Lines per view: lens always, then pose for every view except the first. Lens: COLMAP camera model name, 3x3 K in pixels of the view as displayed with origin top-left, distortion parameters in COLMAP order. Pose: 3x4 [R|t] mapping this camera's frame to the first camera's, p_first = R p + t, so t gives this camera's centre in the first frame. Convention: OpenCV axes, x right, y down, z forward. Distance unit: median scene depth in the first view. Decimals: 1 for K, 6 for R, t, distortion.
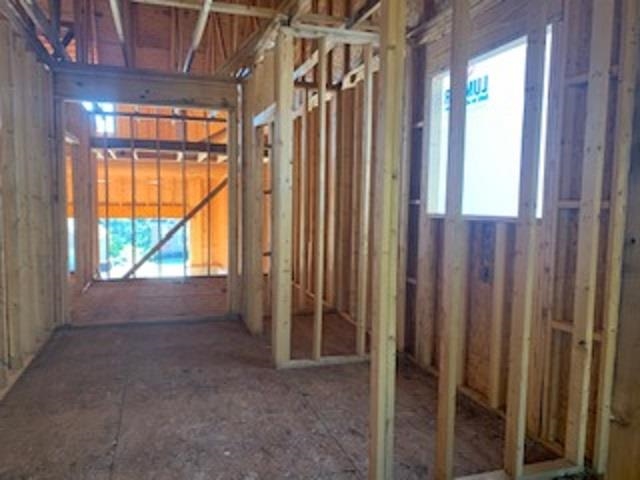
lens RADIAL K [[495.8, 0, 320.0], [0, 495.8, 240.0], [0, 0, 1]] dist [-0.012115, -0.005739]
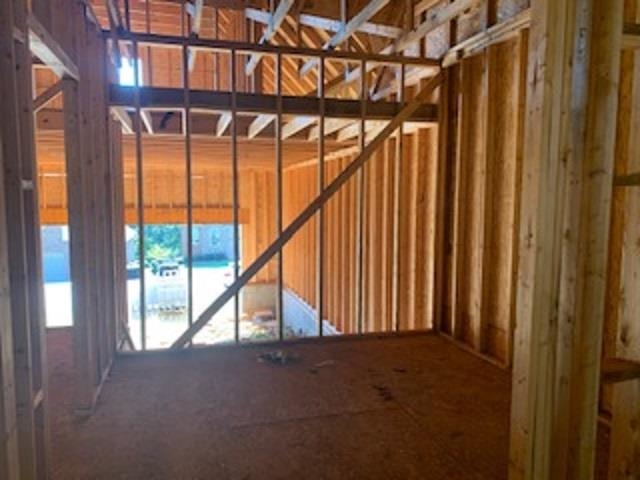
lens RADIAL K [[495.8, 0, 320.0], [0, 495.8, 240.0], [0, 0, 1]] dist [-0.012115, -0.005739]
pose [[0.998851, -0.008273, -0.047201, -0.198331], [0.008598, 0.999941, 0.006698, -0.042595], [0.047142, -0.007096, 0.998863, 0.443334]]
